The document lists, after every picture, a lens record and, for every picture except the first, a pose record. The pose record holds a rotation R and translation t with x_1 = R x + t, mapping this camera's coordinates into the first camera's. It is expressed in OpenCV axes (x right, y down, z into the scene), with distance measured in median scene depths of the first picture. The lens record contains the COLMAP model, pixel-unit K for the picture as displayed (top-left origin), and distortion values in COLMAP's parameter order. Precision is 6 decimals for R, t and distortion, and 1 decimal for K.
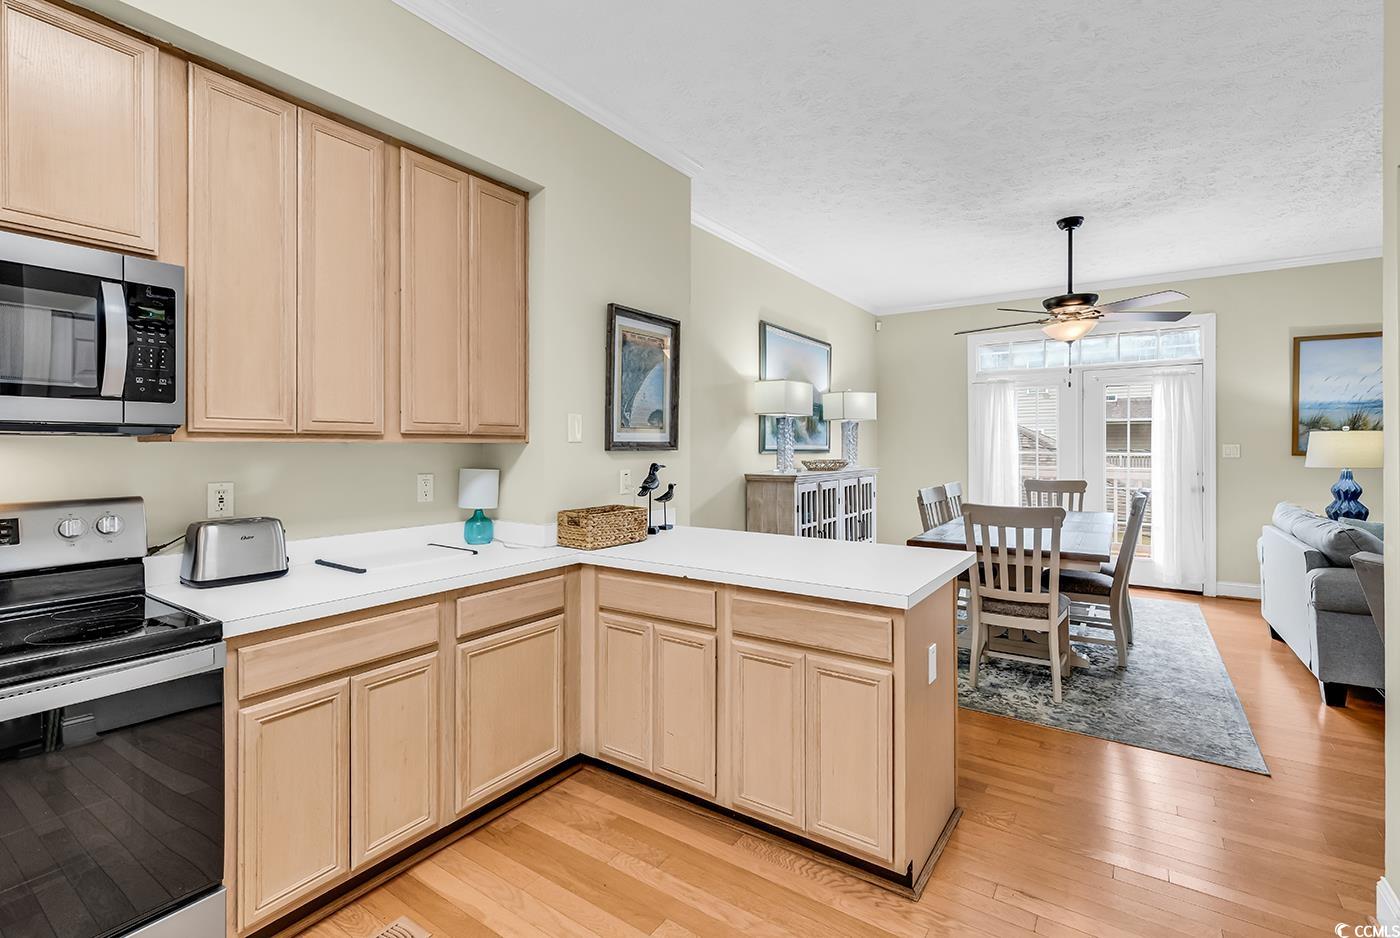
lens RADIAL K [[630.9, 0, 712.0], [0, 630.9, 443.5], [0, 0, 1]] dist [0.007539, -0.000928]
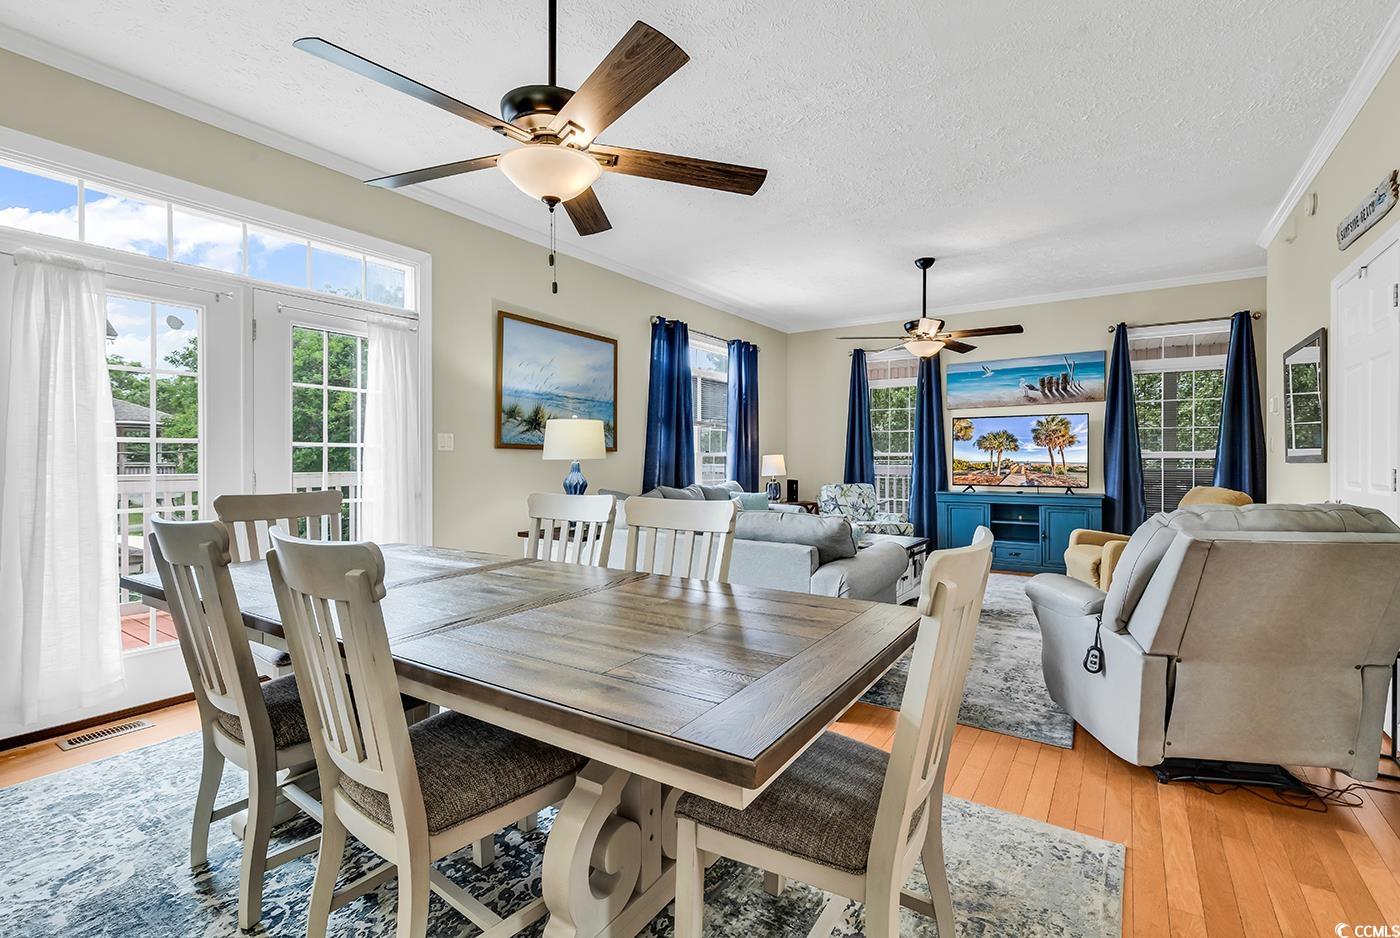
lens RADIAL K [[630.9, 0, 702.2], [0, 630.9, 463.0], [0, 0, 1]] dist [0.007539, -0.000928]
pose [[-0.003444, -0.007072, 0.999969, 0.093949], [-0.003179, 0.999970, 0.007061, 0.049216], [-0.999989, -0.003154, -0.003466, 1.135515]]
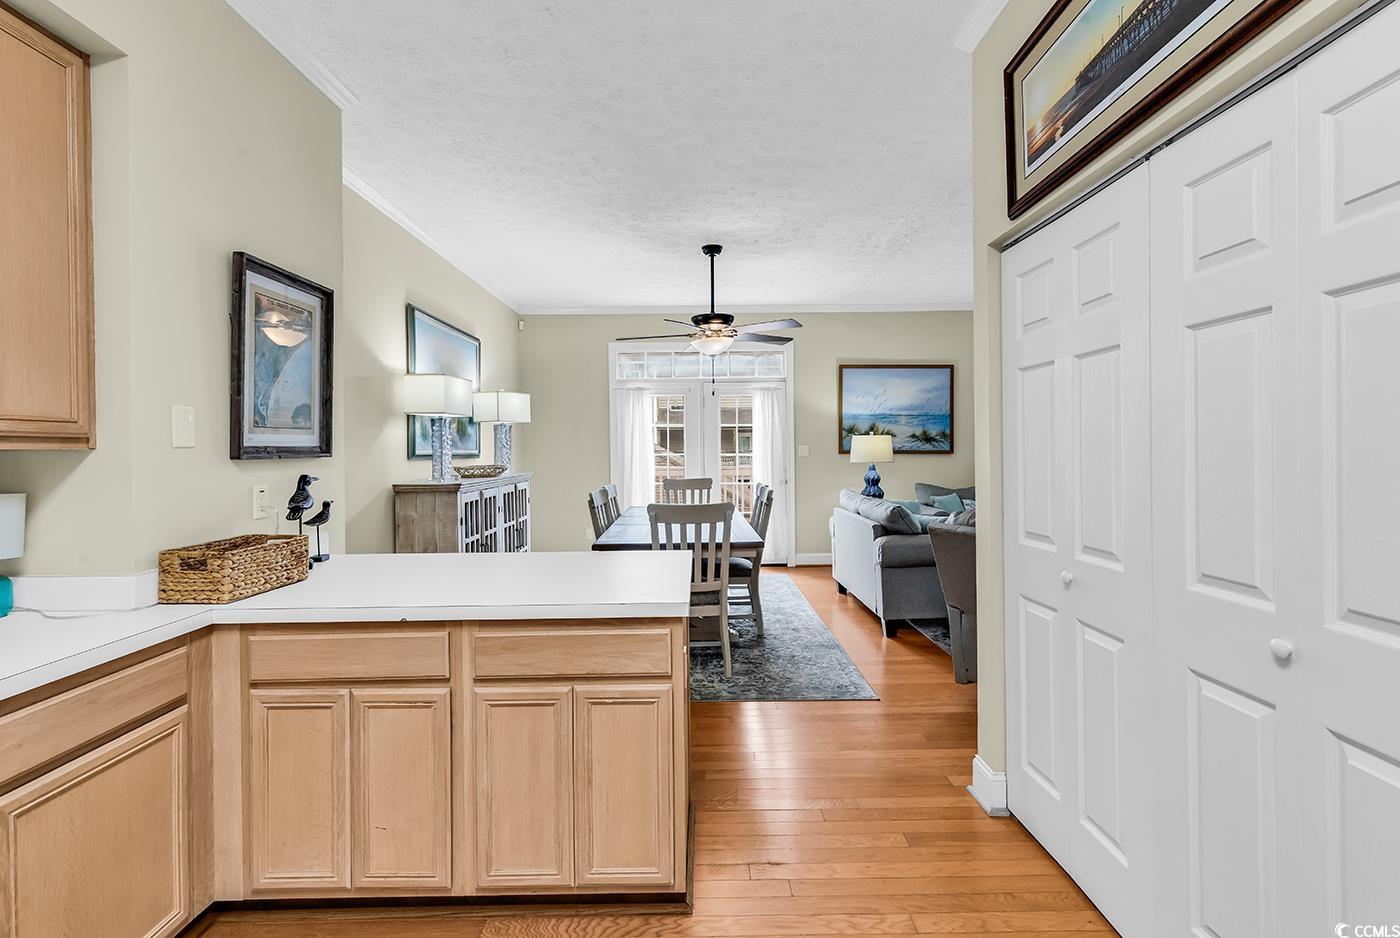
lens RADIAL K [[630.9, 0, 697.2], [0, 630.9, 451.0], [0, 0, 1]] dist [0.007539, -0.000928]
pose [[0.830127, -0.011087, 0.557464, -0.113362], [0.008342, 0.999937, 0.007465, 0.000899], [-0.557512, -0.001546, 0.830168, 0.101871]]
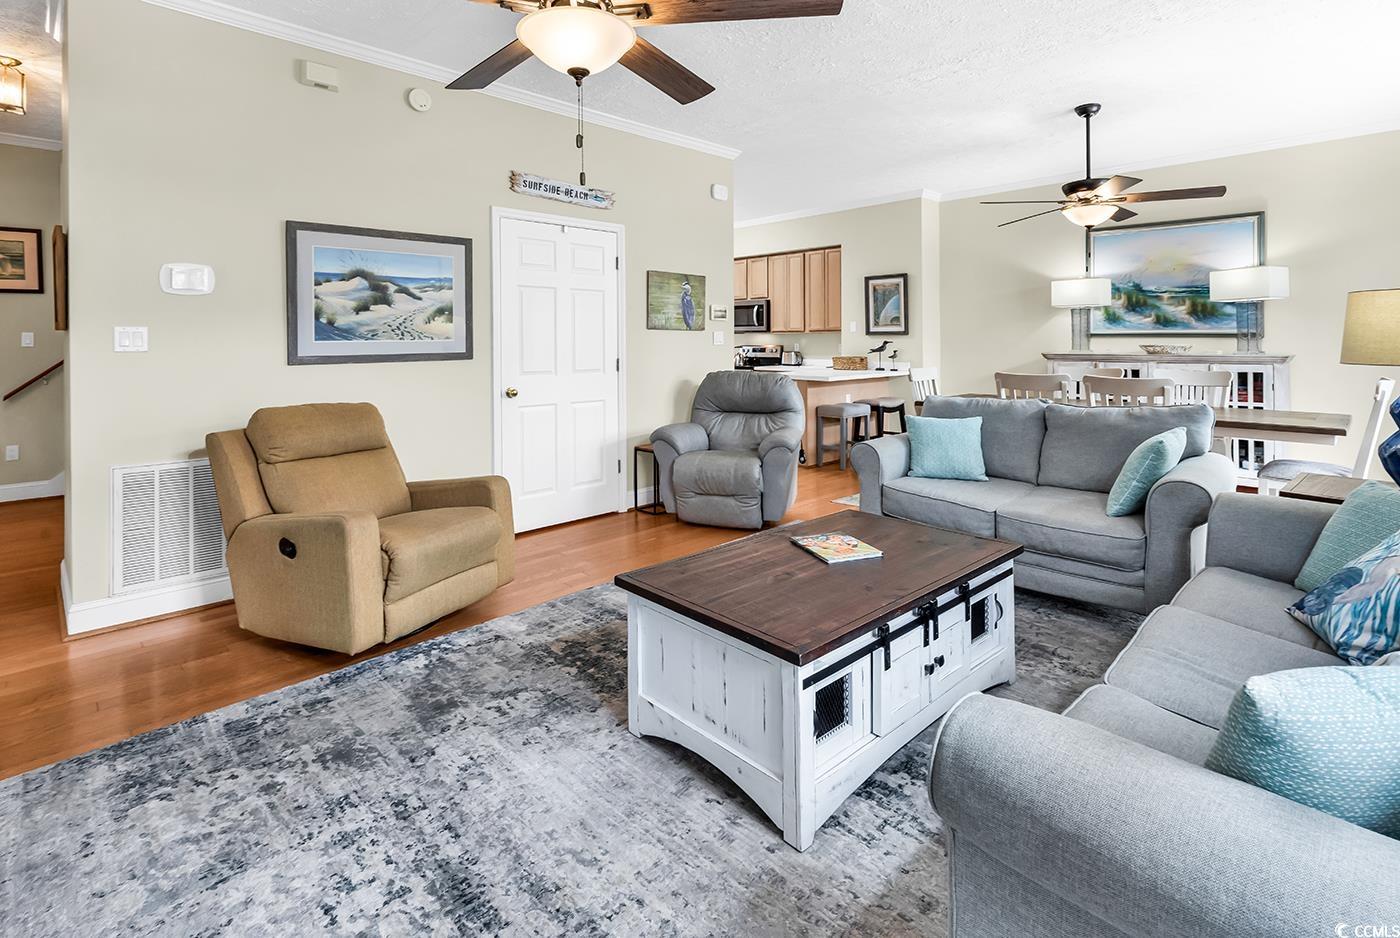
lens RADIAL K [[672.1, 0, 697.4], [0, 672.1, 353.0], [0, 0, 1]] dist [-0.003498, 0.001166]
pose [[-0.209626, 0.021086, -0.977554, 2.255731], [0.008507, 0.999769, 0.019741, 0.020117], [0.977745, -0.004178, -0.209757, 0.778569]]
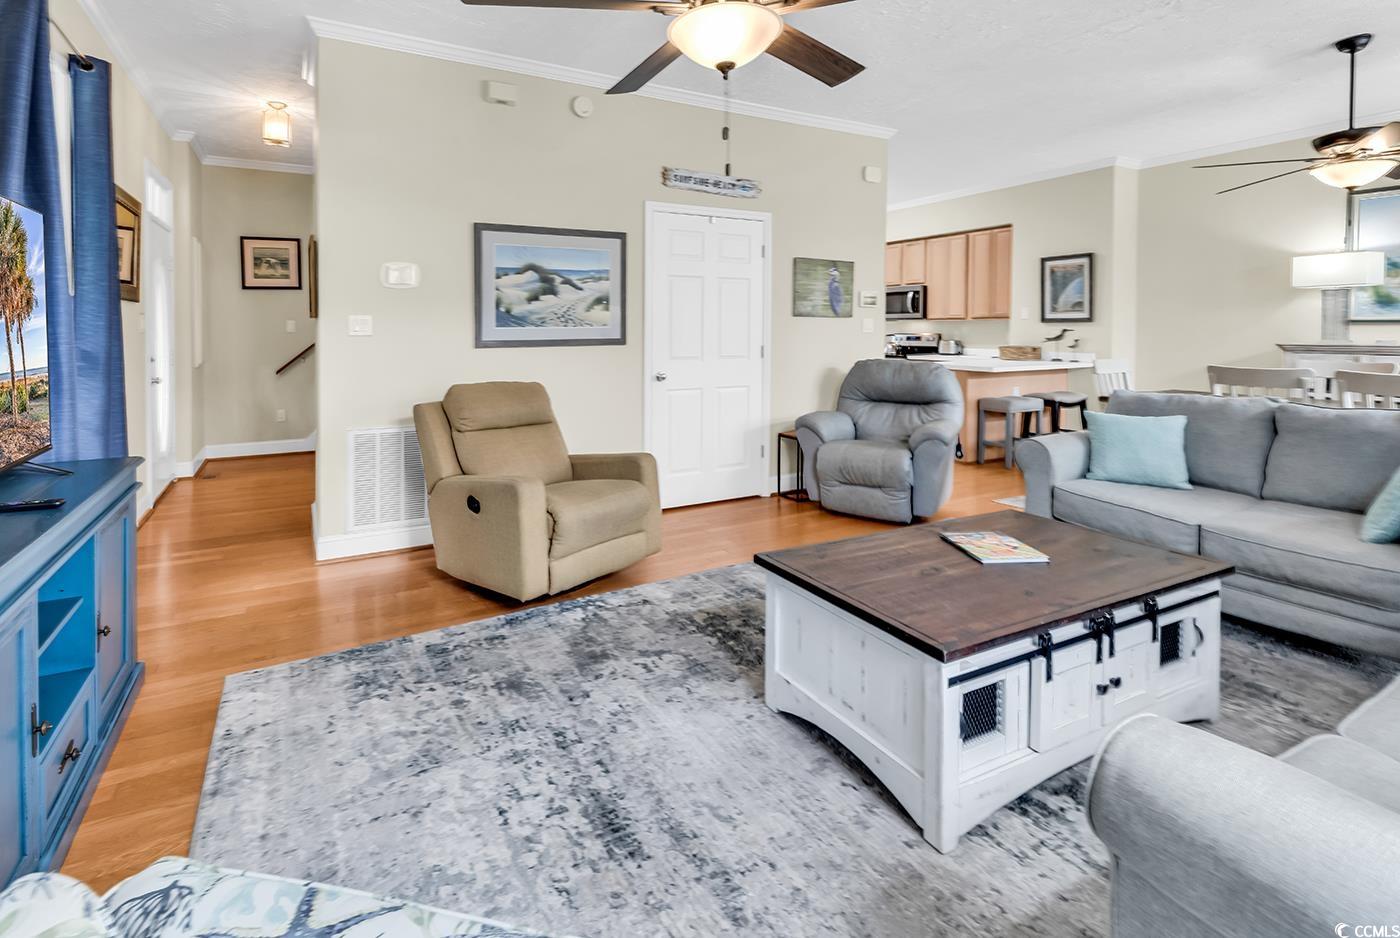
lens RADIAL K [[665.8, 0, 652.6], [0, 665.8, 344.6], [0, 0, 1]] dist [0.003592, -0.002837]
pose [[-0.477097, 0.022572, -0.878561, 2.269085], [0.006374, 0.999733, 0.022223, 0.024713], [0.878828, 0.005003, -0.477113, 0.790499]]
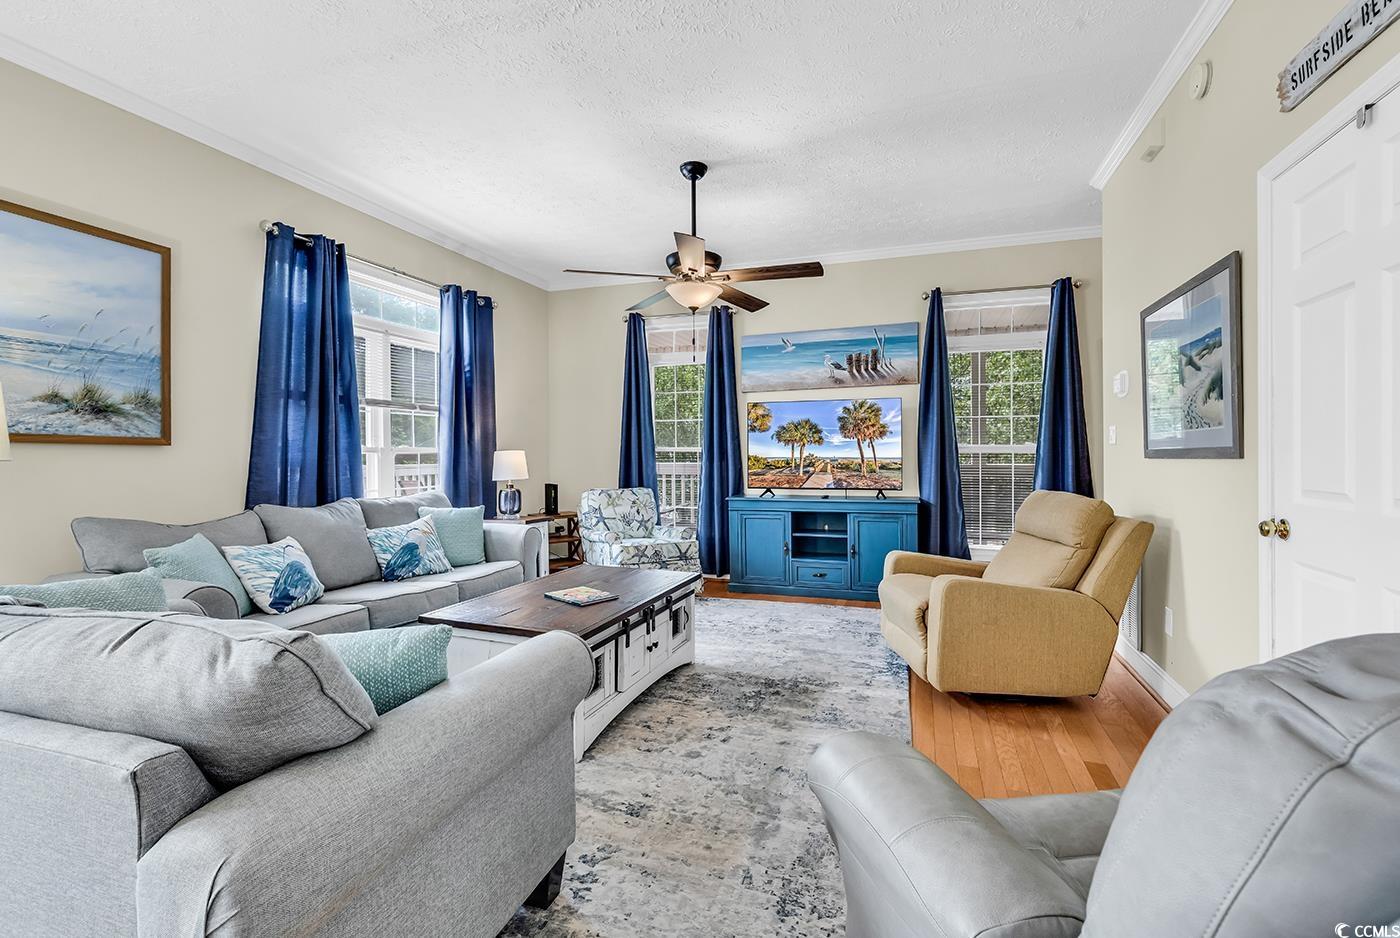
lens RADIAL K [[630.9, 0, 705.4], [0, 630.9, 458.2], [0, 0, 1]] dist [0.007539, -0.000928]
pose [[-0.265168, -0.004147, 0.964193, 0.629644], [0.002173, 0.999986, 0.004899, 0.048165], [-0.964200, 0.003394, -0.265156, 0.840275]]
